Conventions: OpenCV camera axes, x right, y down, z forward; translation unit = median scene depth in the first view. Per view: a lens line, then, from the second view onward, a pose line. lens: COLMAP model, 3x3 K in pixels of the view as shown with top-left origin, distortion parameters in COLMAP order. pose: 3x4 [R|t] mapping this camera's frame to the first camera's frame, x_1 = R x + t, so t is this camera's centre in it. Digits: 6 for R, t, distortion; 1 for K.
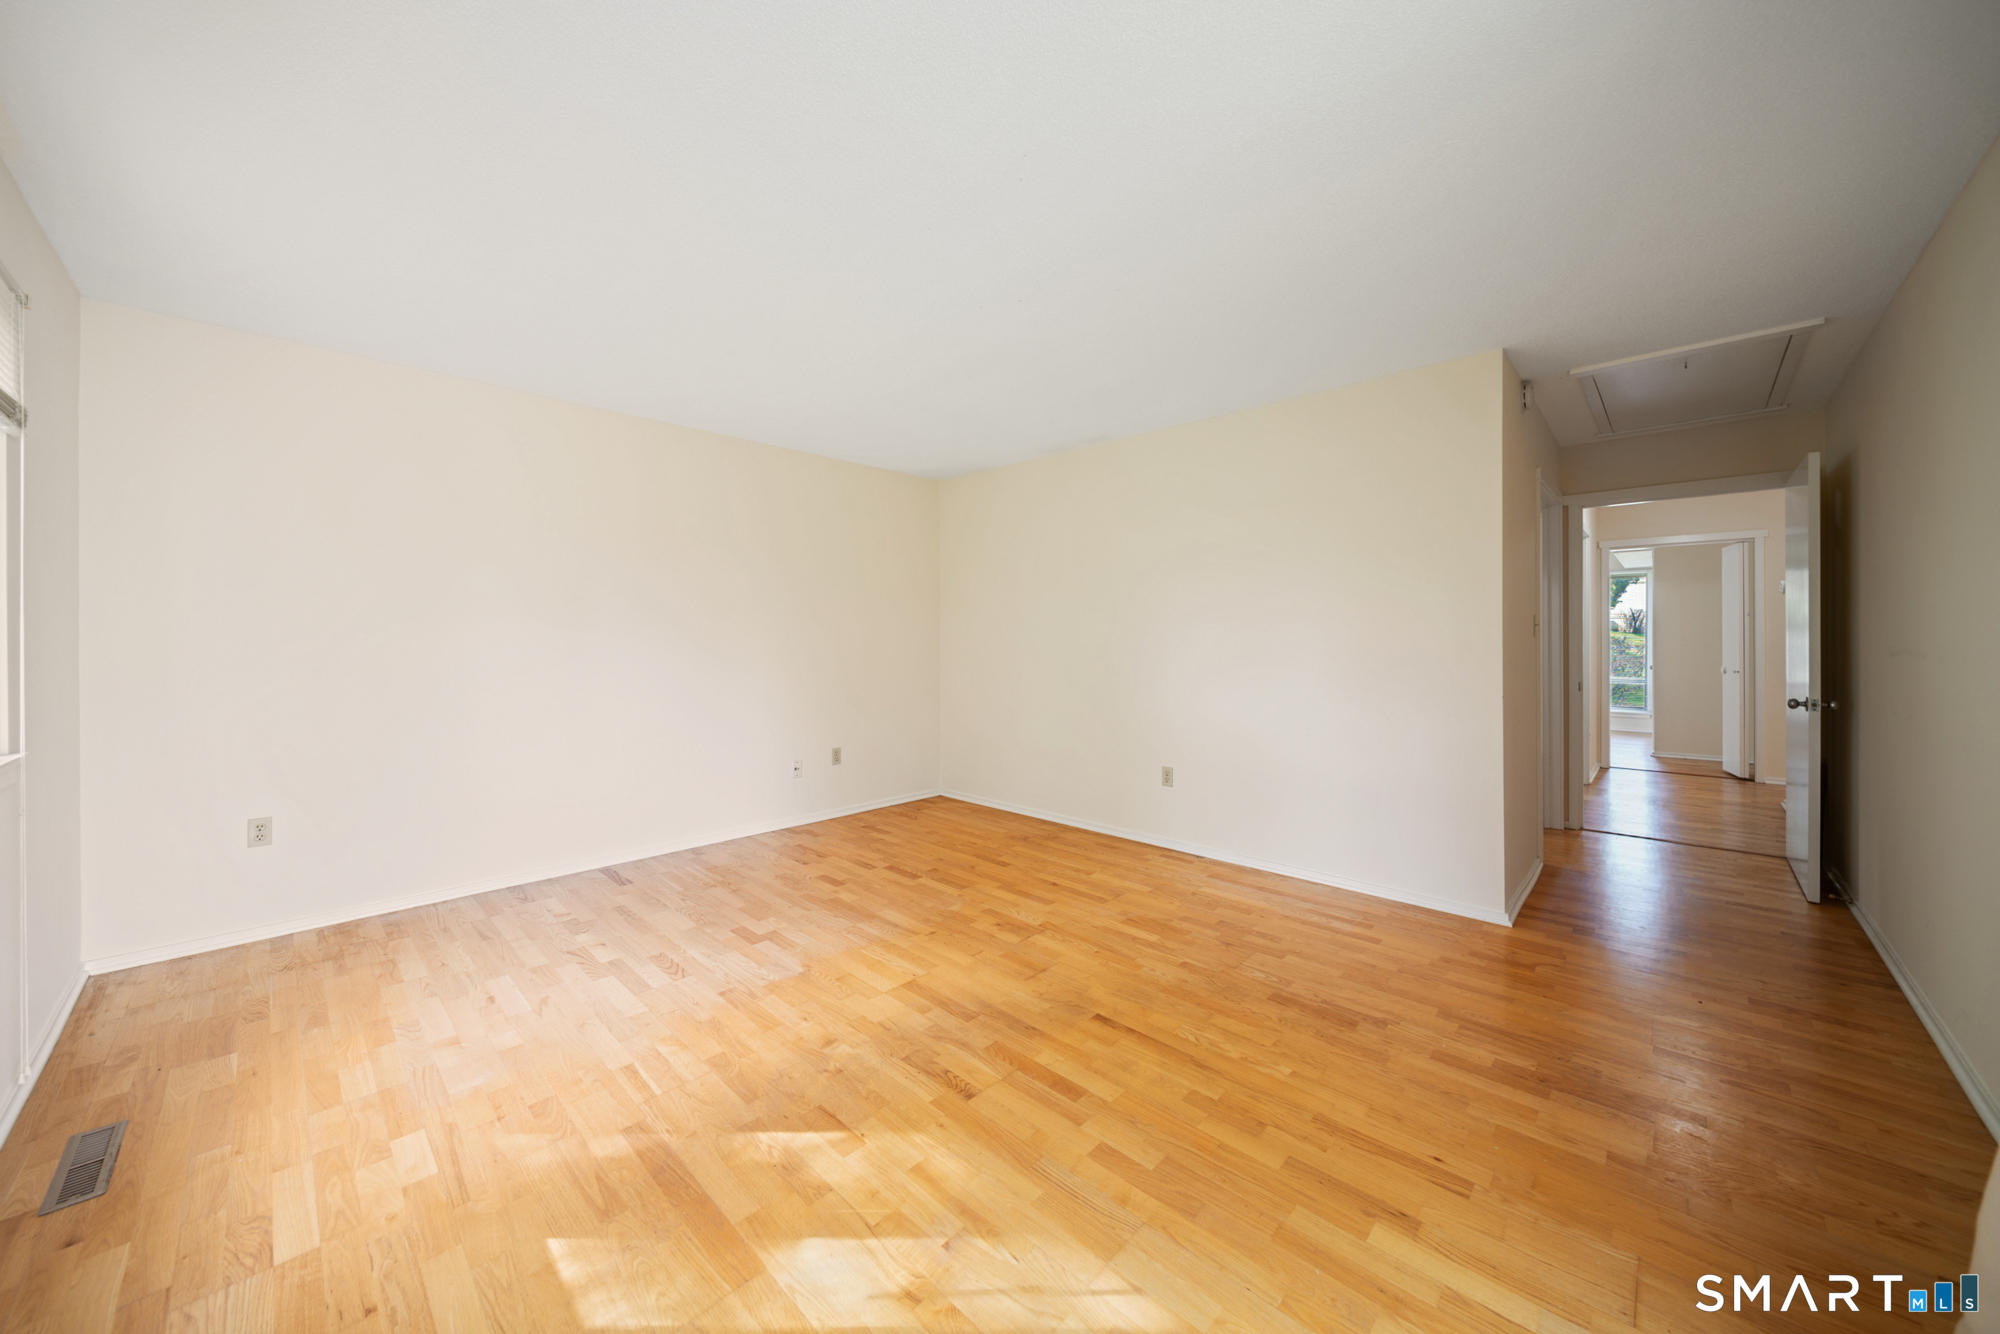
lens RADIAL K [[704.0, 0, 986.1], [0, 704.0, 660.3], [0, 0, 1]] dist [-0.001834, -0.000244]
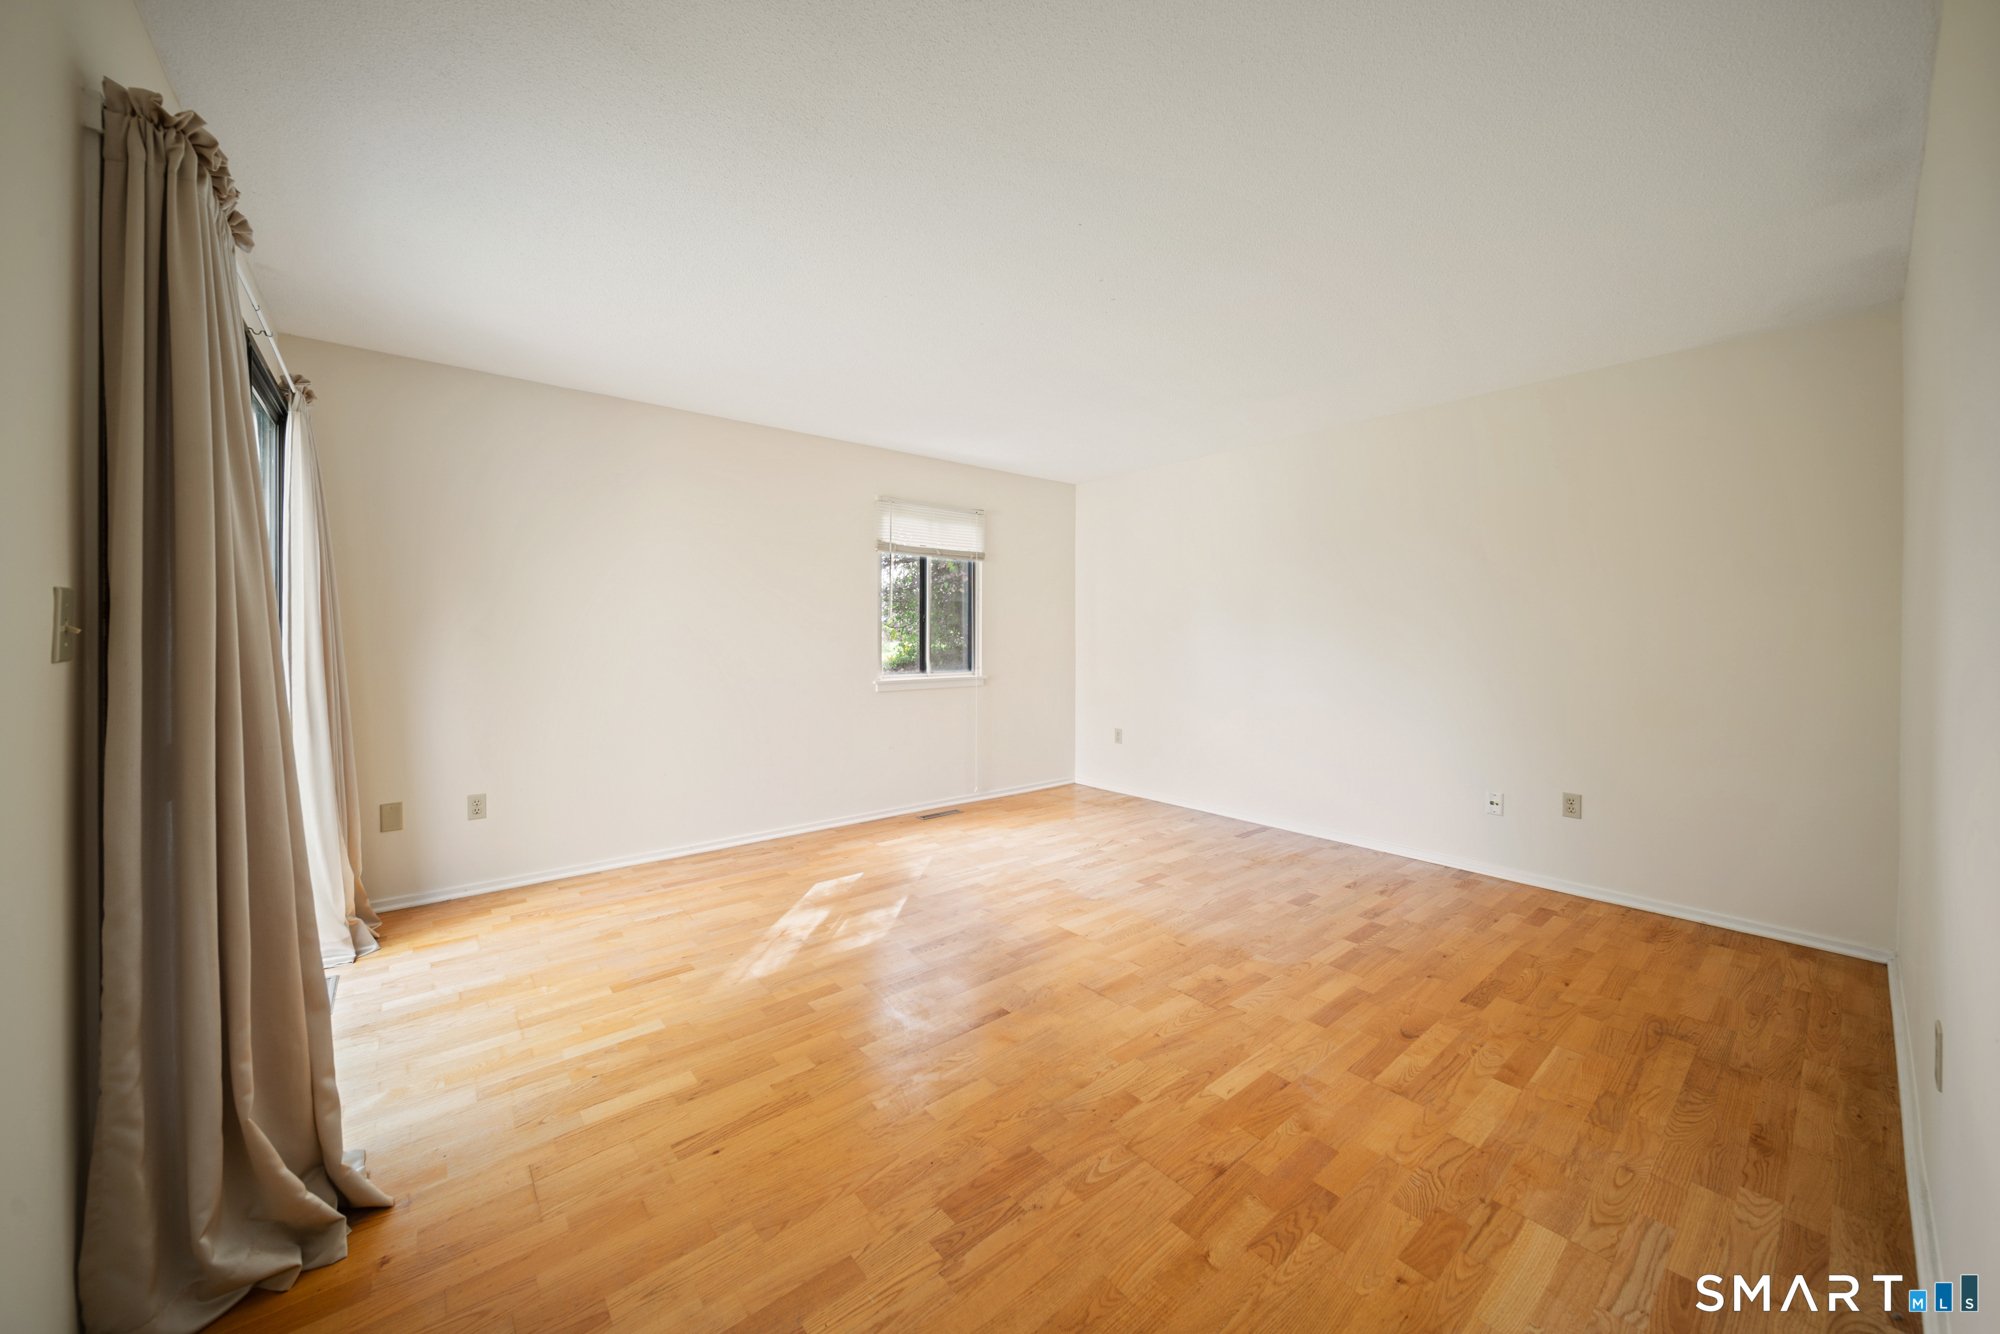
lens RADIAL K [[704.0, 0, 989.9], [0, 704.0, 652.8], [0, 0, 1]] dist [-0.001834, -0.000244]
pose [[-0.107355, 0.027599, -0.993838, 1.078718], [-0.033303, 0.998954, 0.031339, -0.036652], [0.993663, 0.036462, -0.106324, 1.001627]]
